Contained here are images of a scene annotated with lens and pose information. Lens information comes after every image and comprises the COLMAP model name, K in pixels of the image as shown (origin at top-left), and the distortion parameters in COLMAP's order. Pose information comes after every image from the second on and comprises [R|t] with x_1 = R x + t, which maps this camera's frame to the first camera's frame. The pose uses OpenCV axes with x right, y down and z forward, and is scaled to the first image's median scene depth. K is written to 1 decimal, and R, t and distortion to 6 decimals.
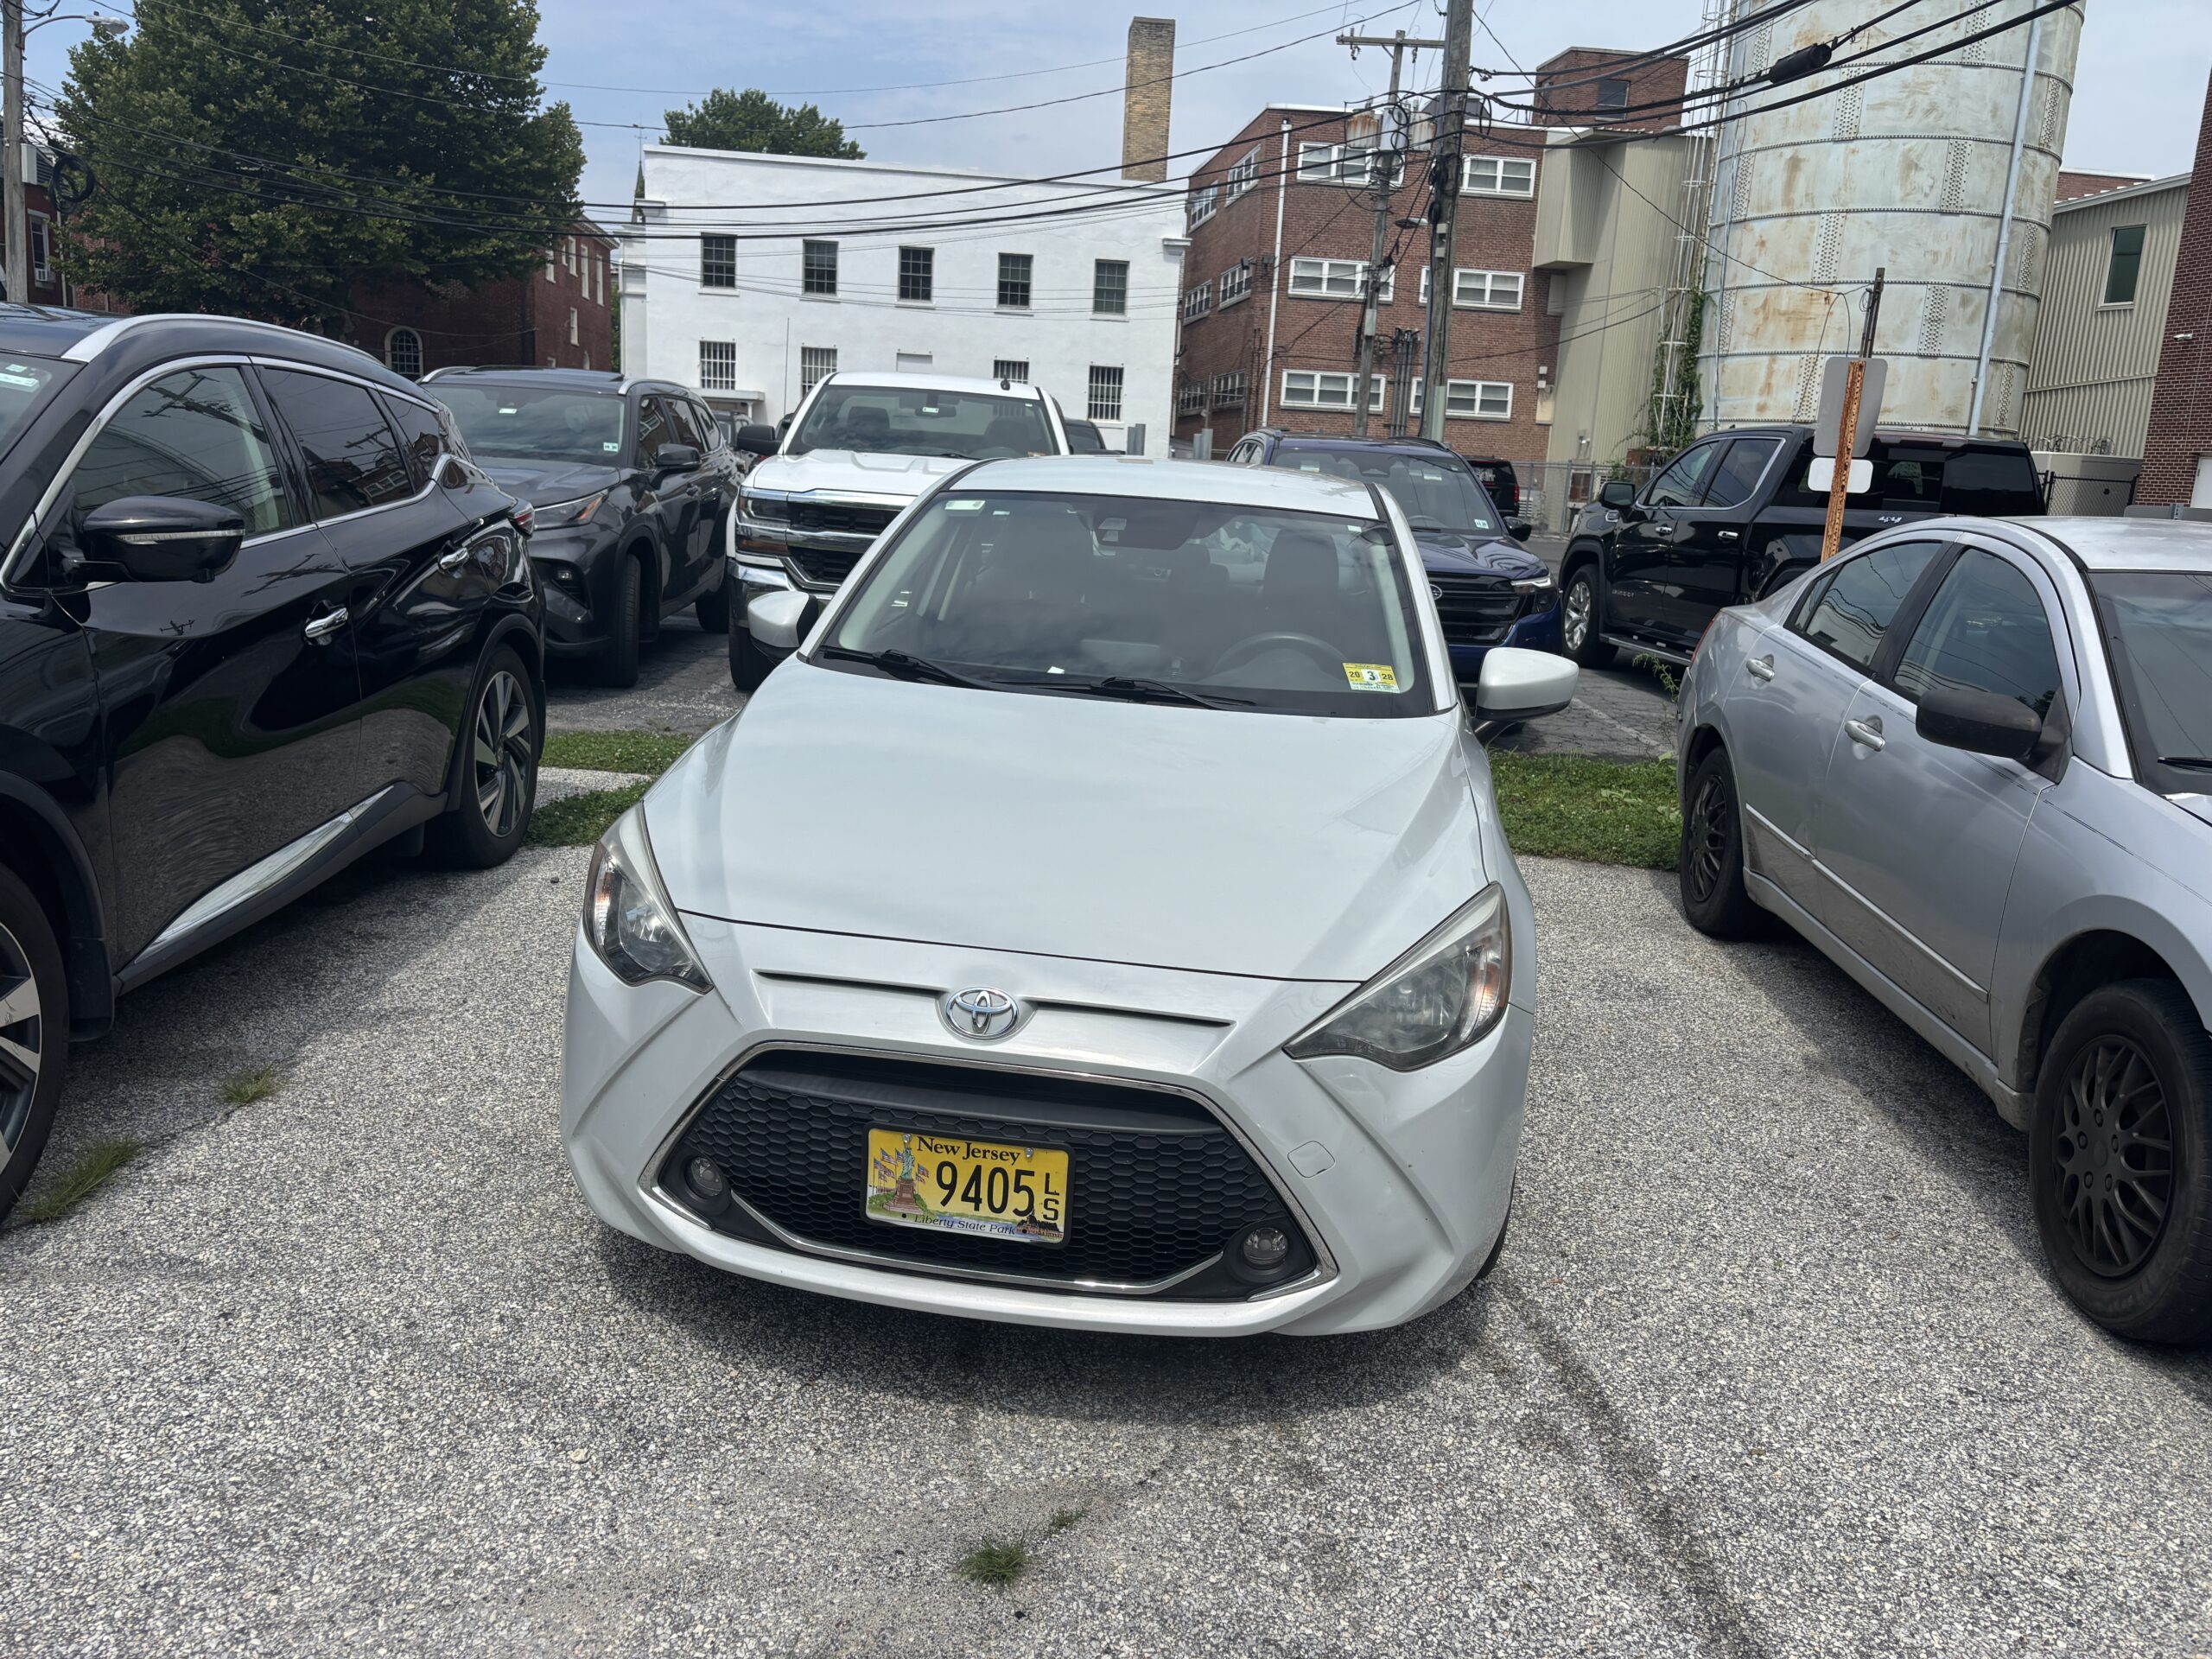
lens RADIAL K [[1769.4, 0, 1121.0], [0, 1769.4, 822.7], [0, 0, 1]] dist [0.024876, 0.012827]
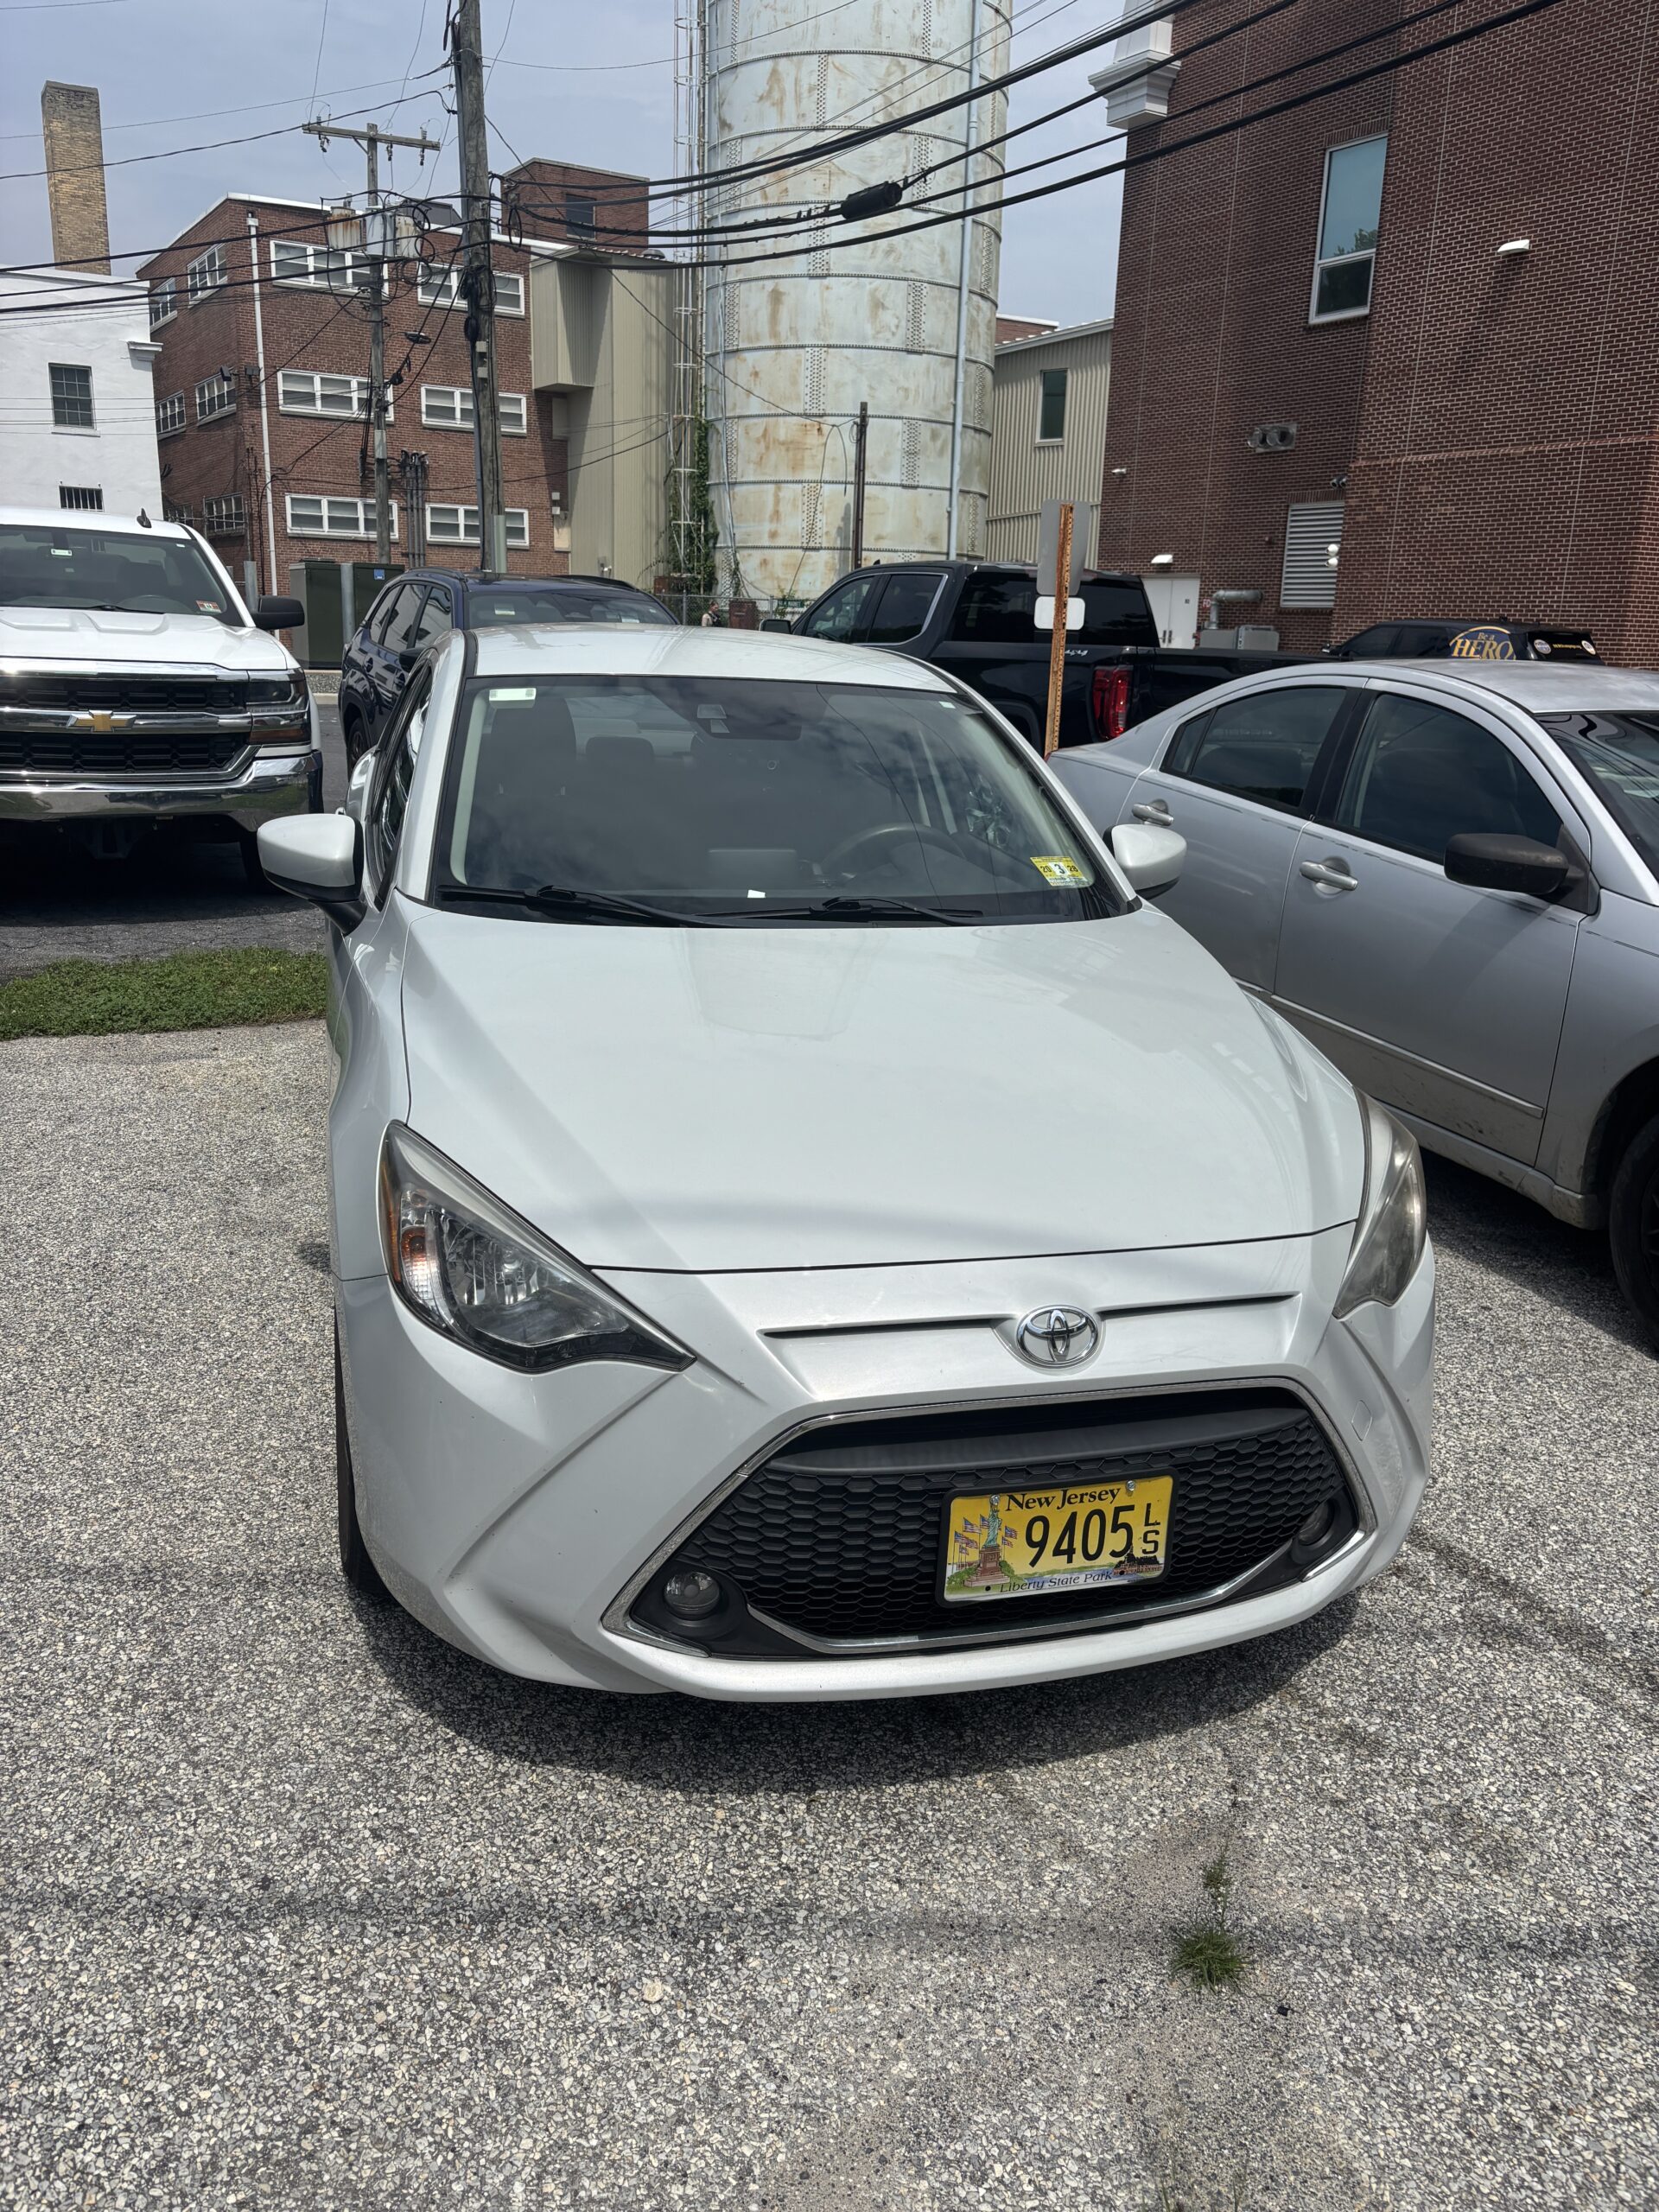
lens RADIAL K [[1743.9, 0, 894.8], [0, 1743.9, 1077.5], [0, 0, 1]] dist [0.006935, 0.043964]
pose [[0.905003, -0.132754, 0.404160, -0.186011], [0.102772, 0.990148, 0.095105, -0.040554], [-0.412804, -0.044535, 0.909731, 0.110934]]
